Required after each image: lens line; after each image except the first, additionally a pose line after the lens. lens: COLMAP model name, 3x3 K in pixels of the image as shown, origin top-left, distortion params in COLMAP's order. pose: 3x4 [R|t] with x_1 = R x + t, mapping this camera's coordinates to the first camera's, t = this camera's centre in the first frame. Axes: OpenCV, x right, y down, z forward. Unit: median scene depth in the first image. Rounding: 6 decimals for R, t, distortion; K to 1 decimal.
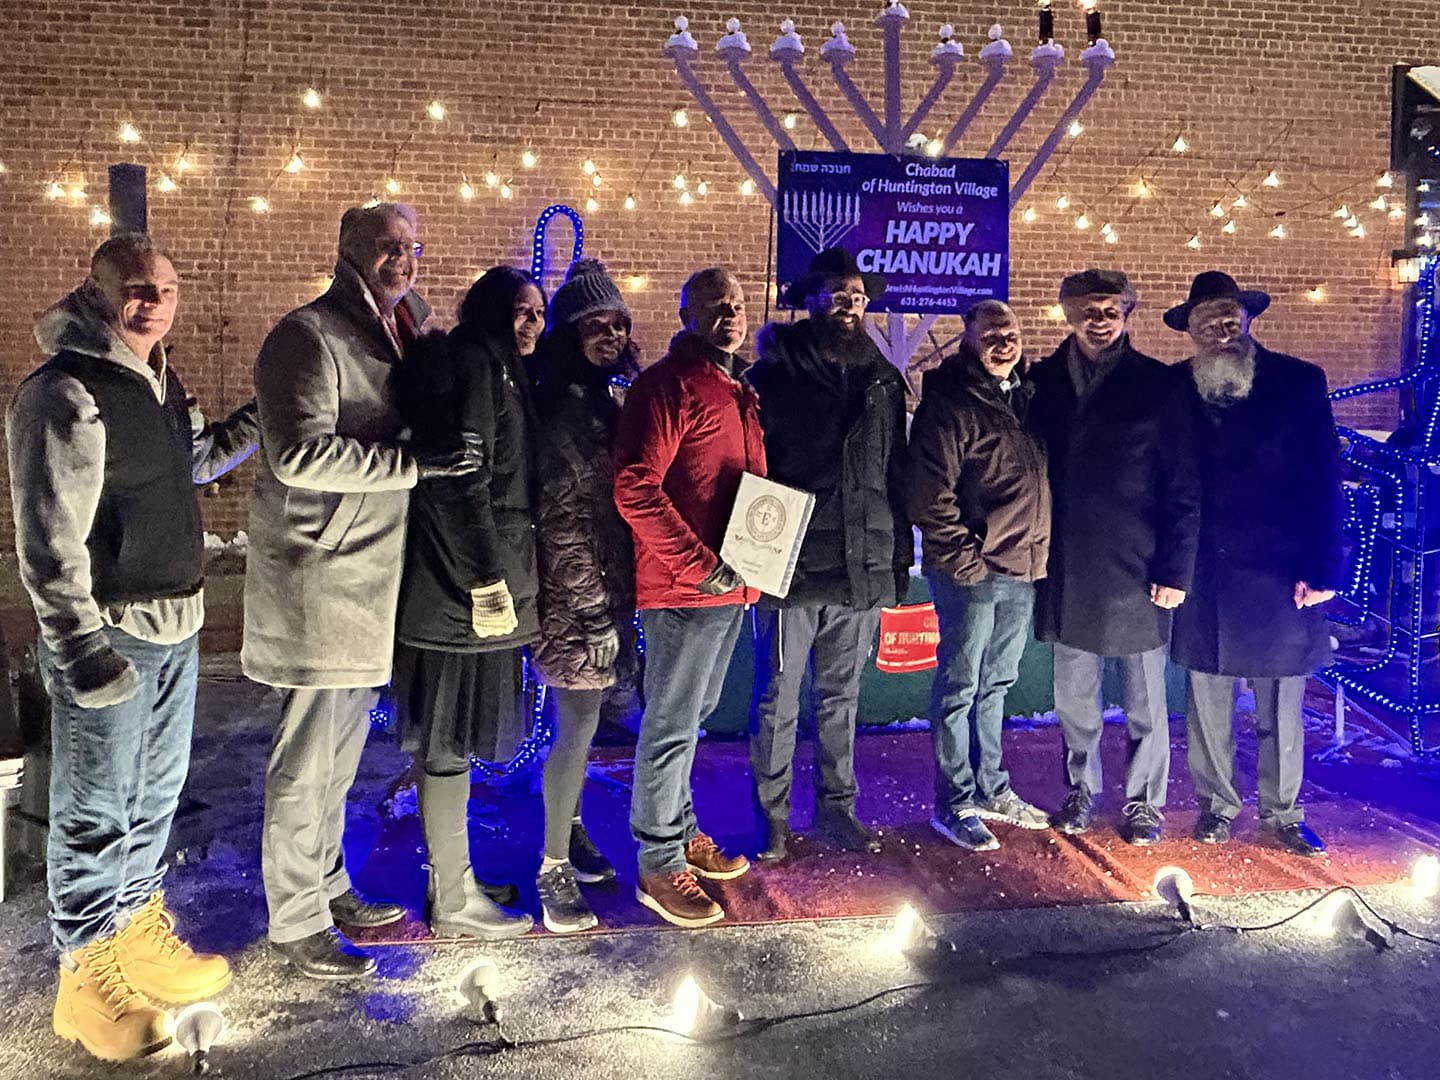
lens RADIAL K [[1258.1, 0, 677.0], [0, 1258.1, 432.4], [0, 0, 1]] dist [0.033490, -0.040984]
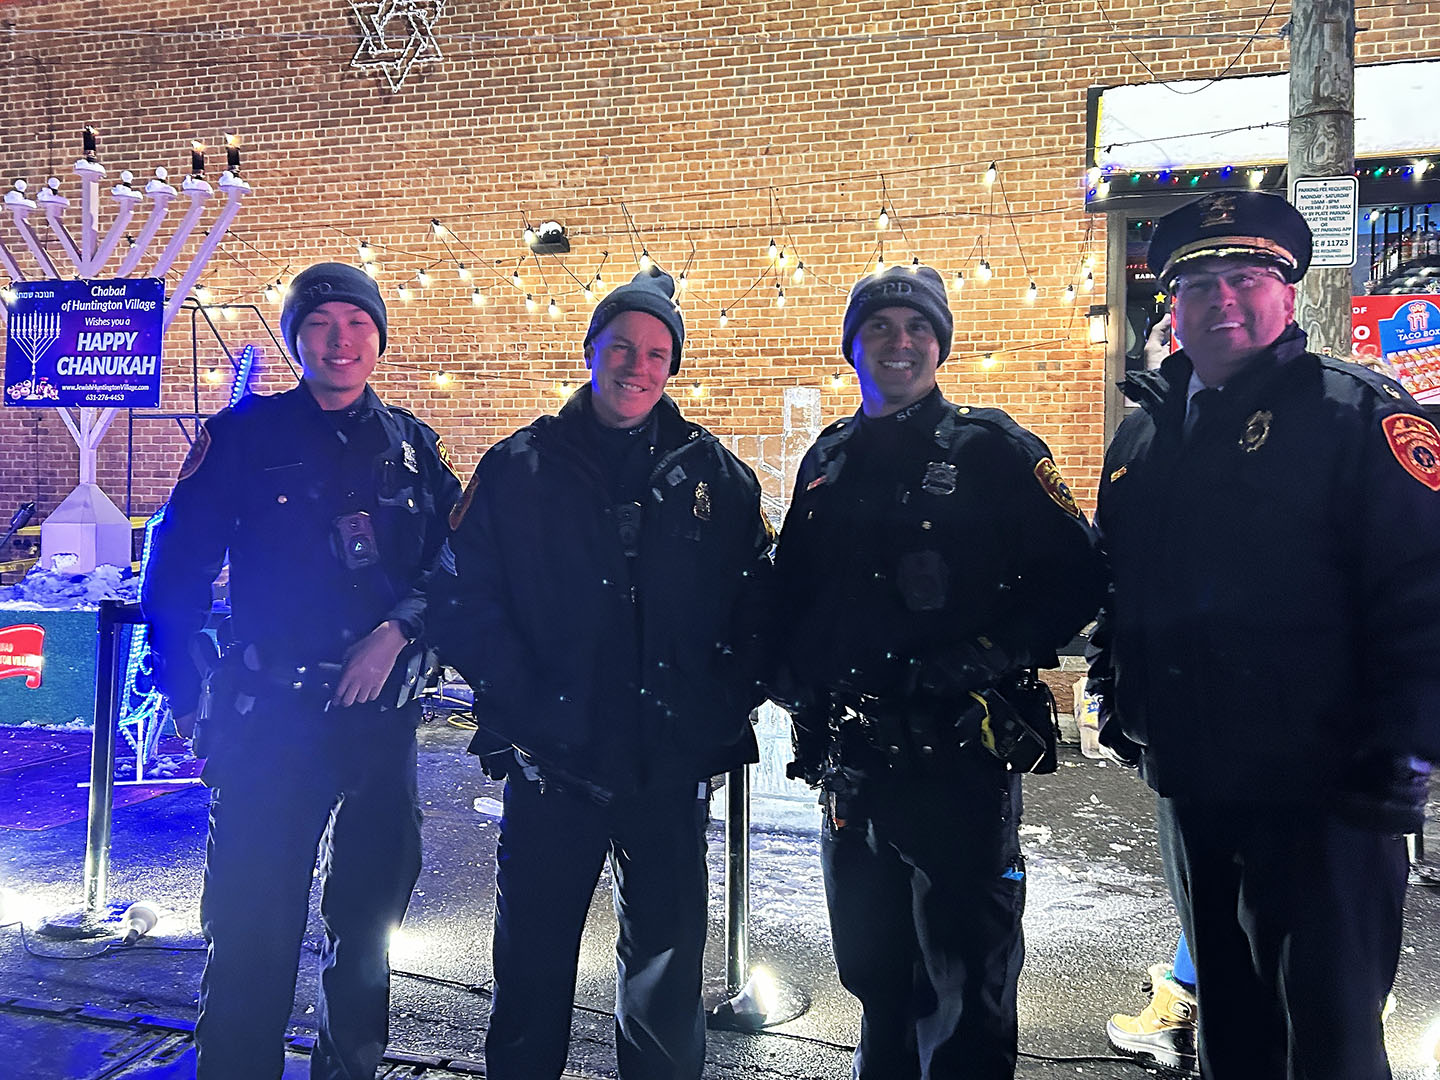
lens RADIAL K [[1530.9, 0, 734.9], [0, 1530.9, 531.4], [0, 0, 1]] dist [0.071200, 0.000000]
pose [[0.880063, 0.016268, -0.474578, 0.981374], [-0.015838, 0.999863, 0.004904, 0.007125], [0.474593, 0.003201, 0.880200, -0.031095]]
